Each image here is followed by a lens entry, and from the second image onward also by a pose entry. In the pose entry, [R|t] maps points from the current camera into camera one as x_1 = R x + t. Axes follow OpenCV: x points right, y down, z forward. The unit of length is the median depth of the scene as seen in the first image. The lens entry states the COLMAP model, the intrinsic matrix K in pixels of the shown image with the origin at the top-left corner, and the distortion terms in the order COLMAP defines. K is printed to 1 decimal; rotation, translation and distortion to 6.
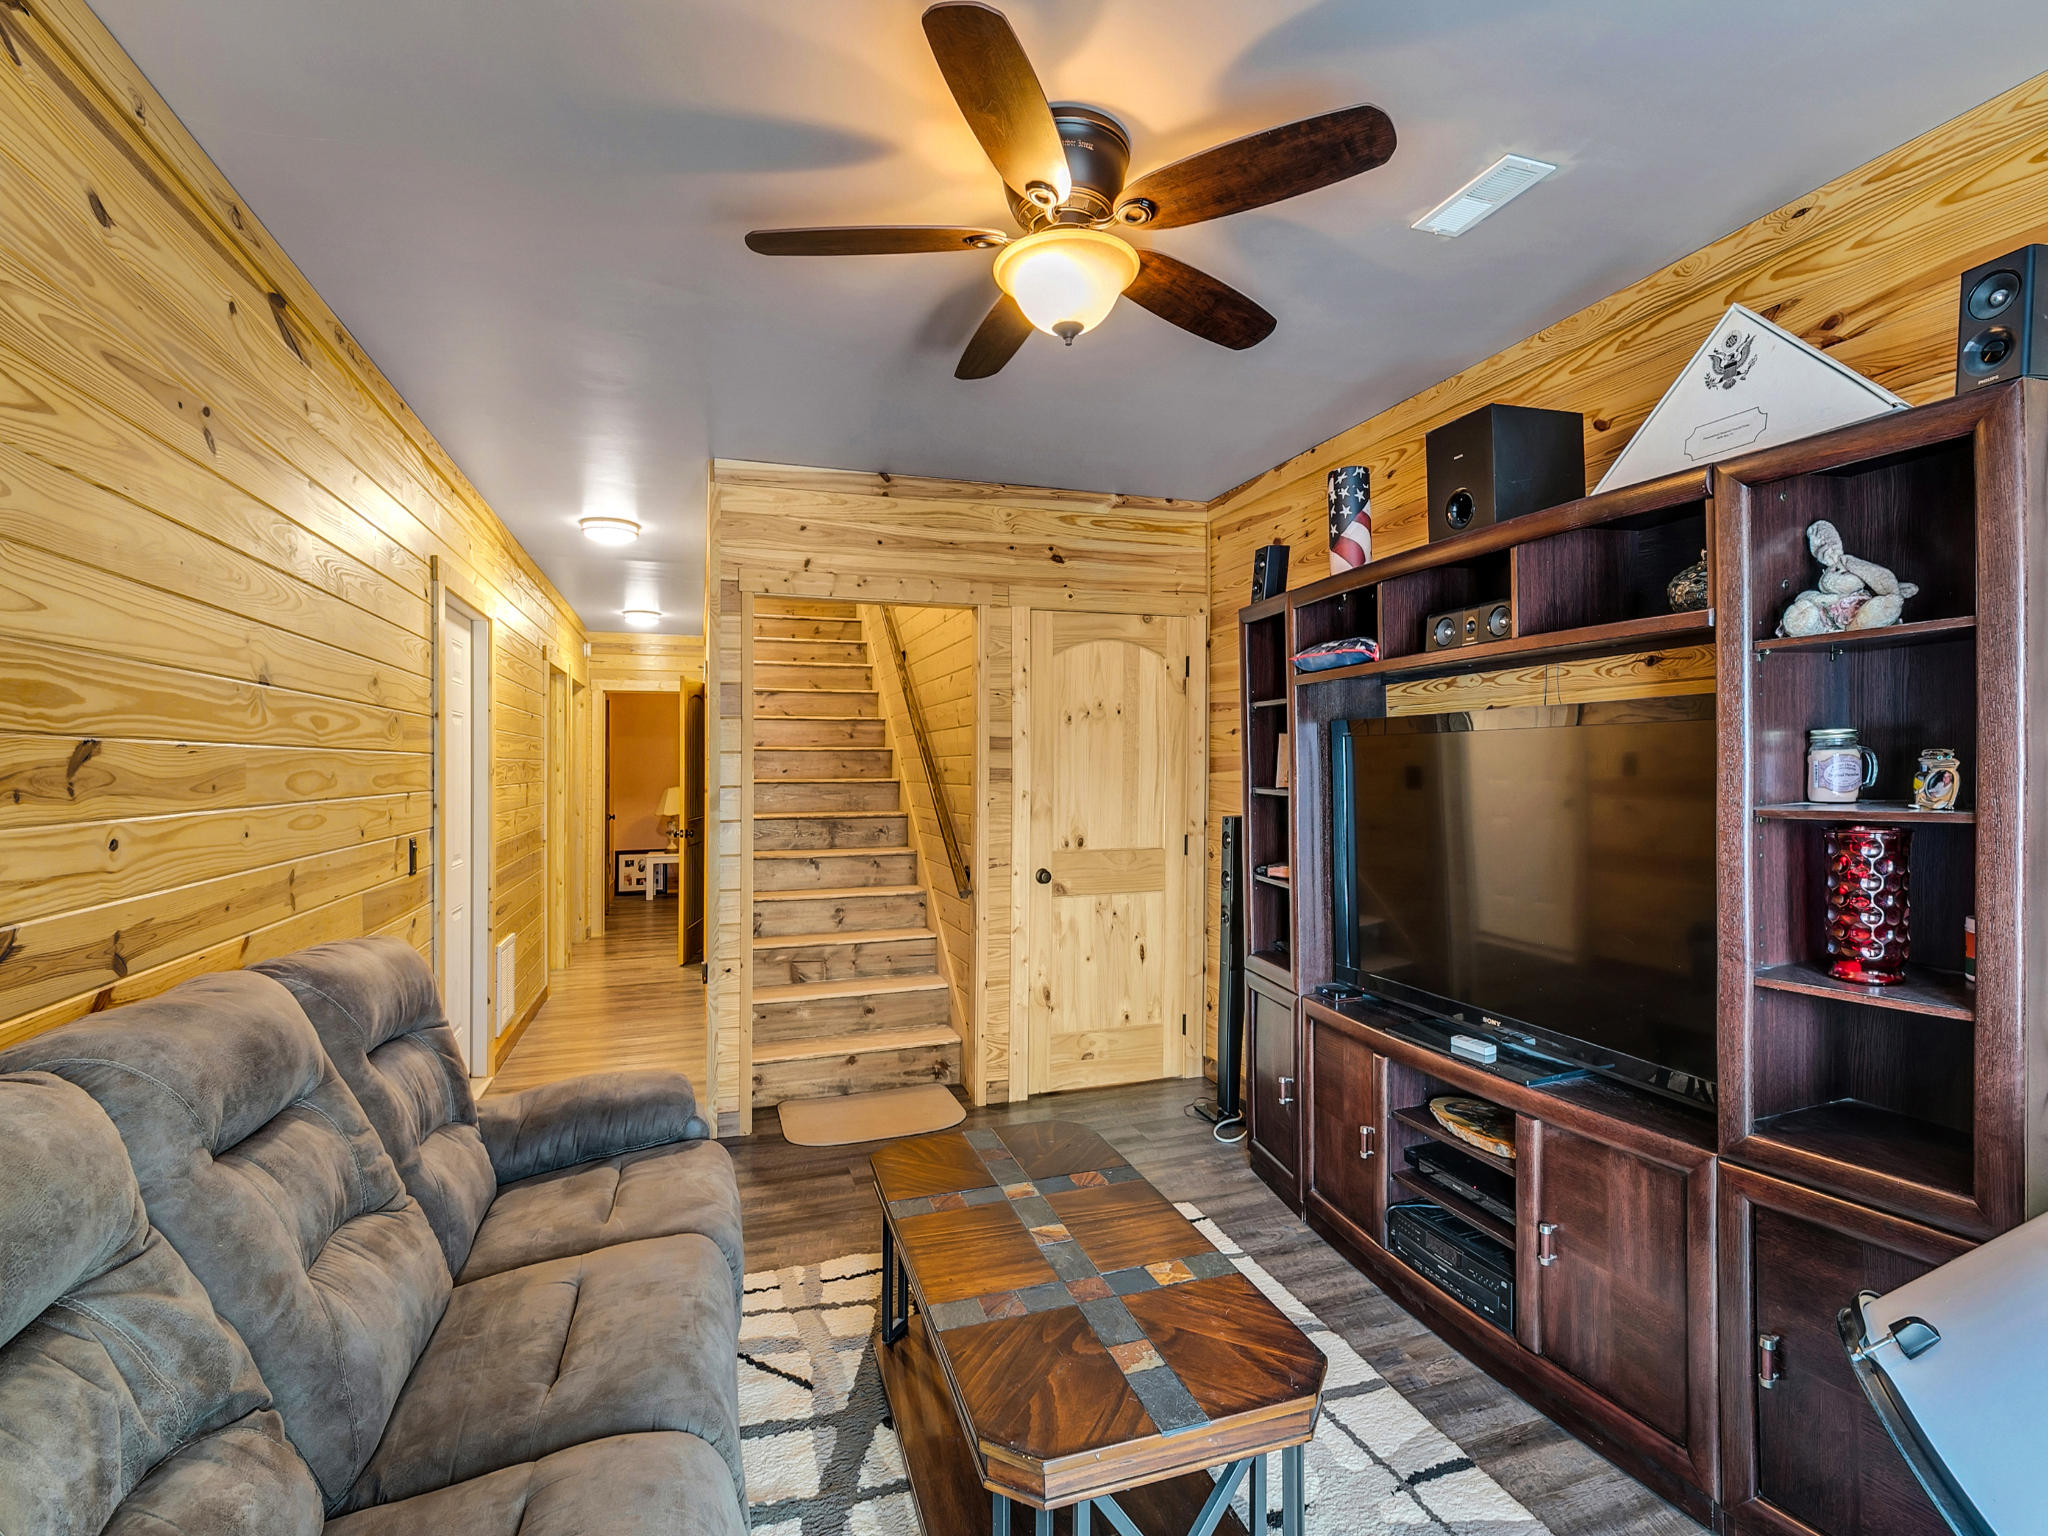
lens RADIAL K [[949.9, 0, 1024.0], [0, 949.9, 768.0], [0, 0, 1]] dist [-0.000698, -0.000579]
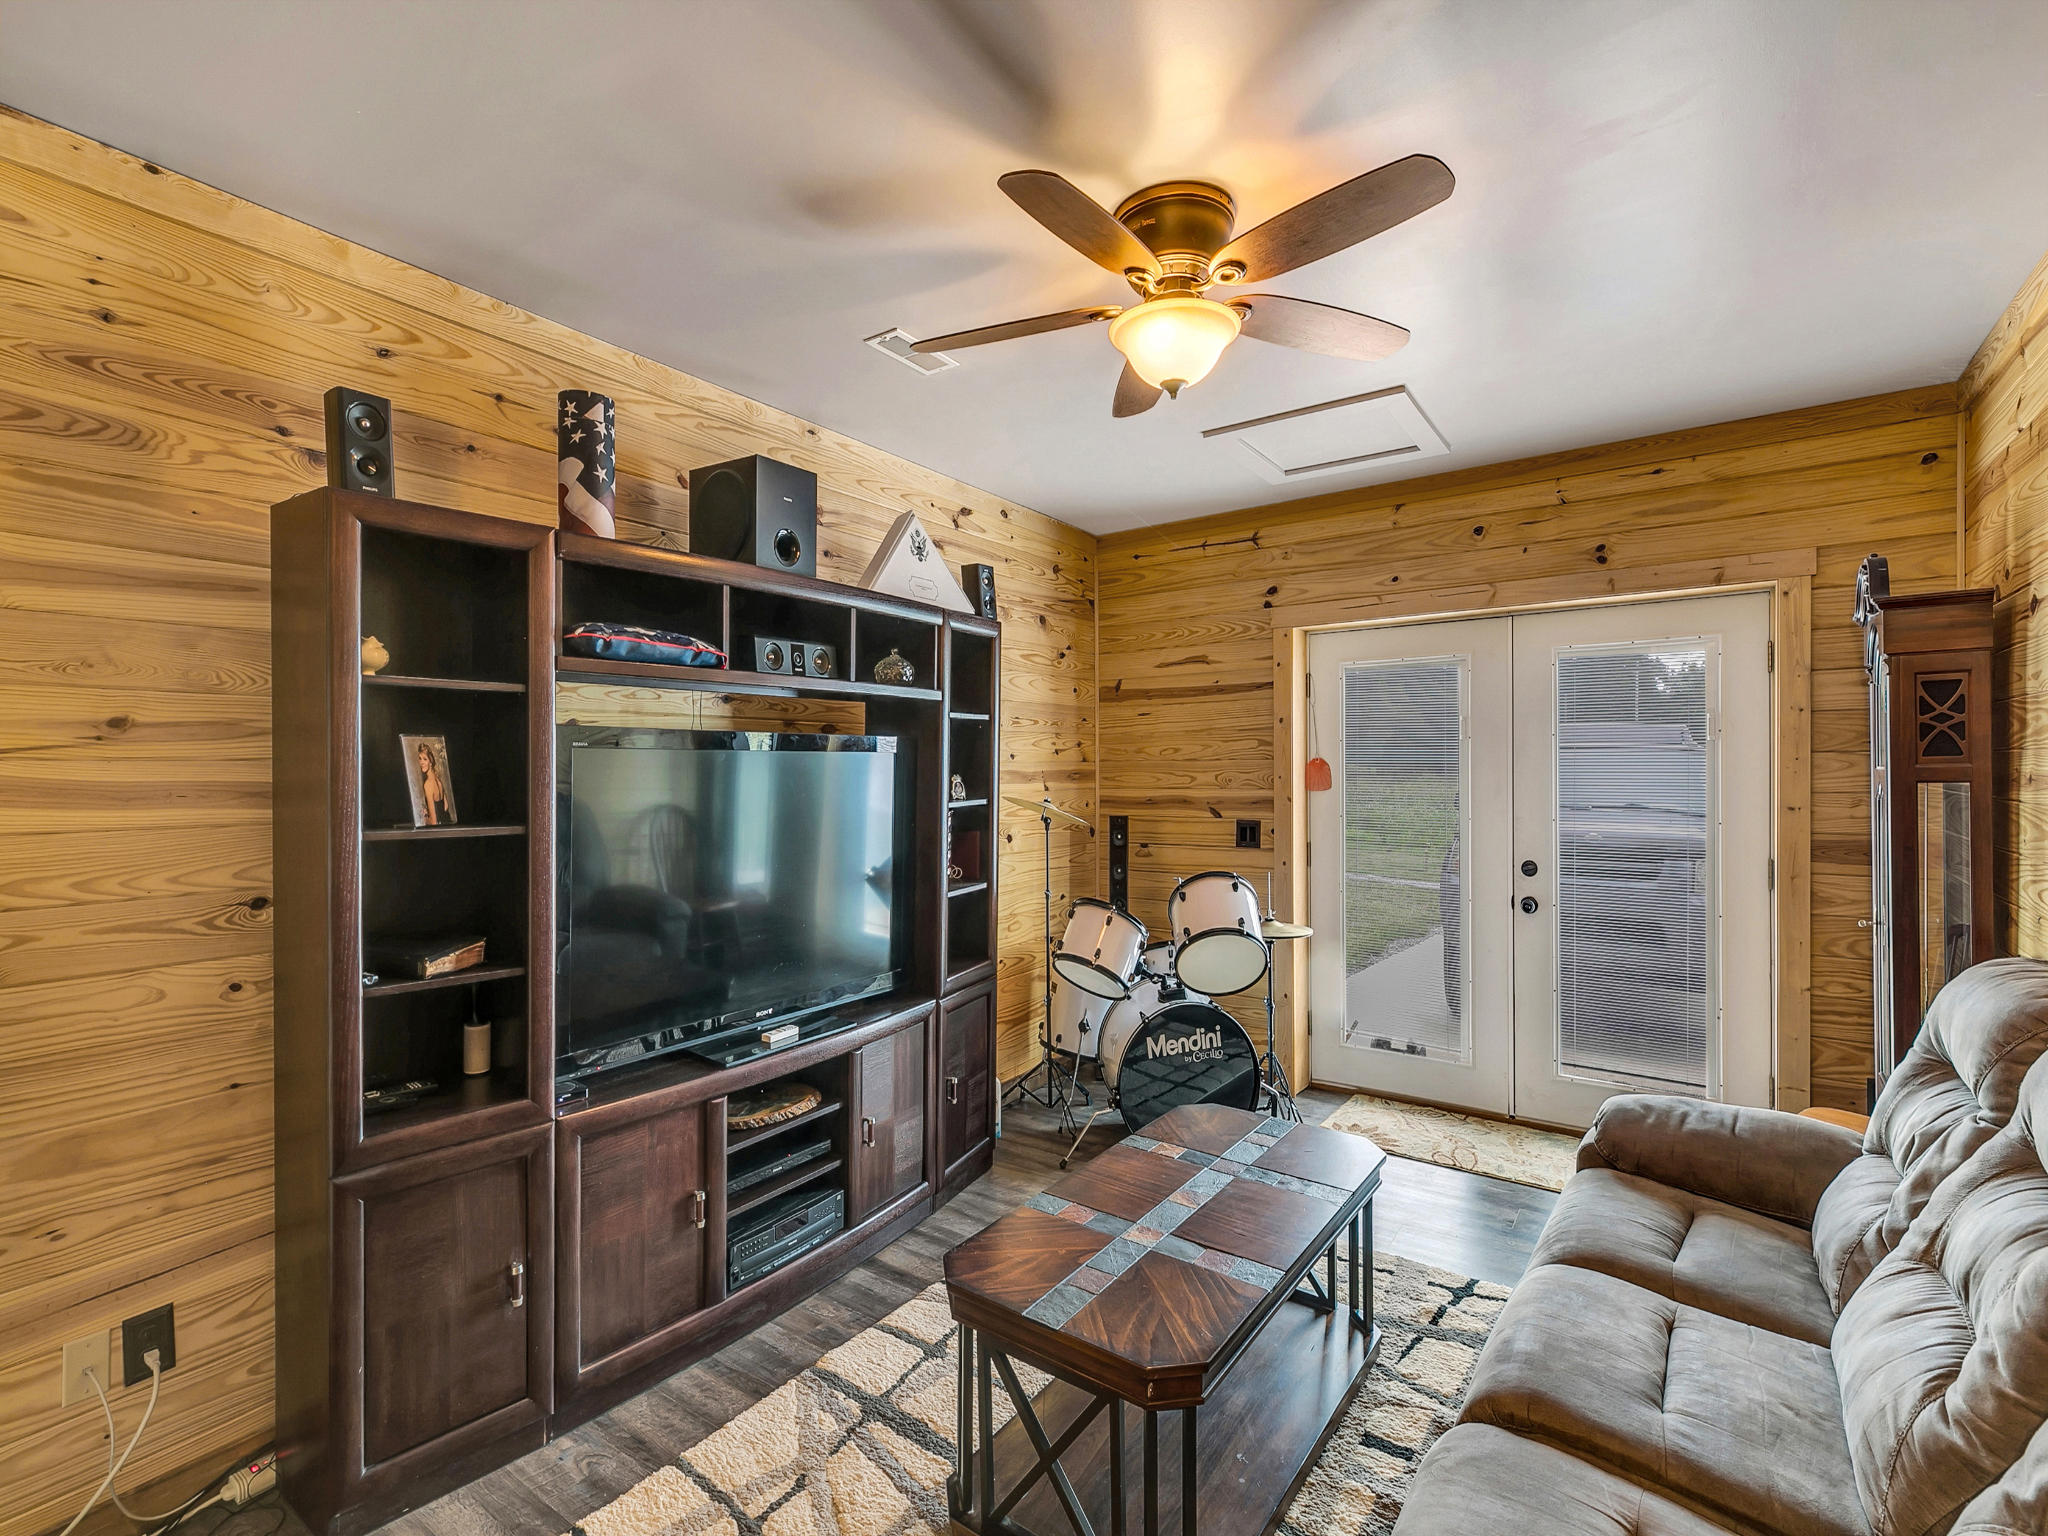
lens RADIAL K [[949.9, 0, 1024.0], [0, 949.9, 768.0], [0, 0, 1]] dist [-0.000698, -0.000579]
pose [[-0.593396, 0.003475, 0.804903, -0.571283], [0.007643, 0.999970, 0.001317, -0.013148], [-0.804874, 0.006933, -0.593405, 1.374854]]
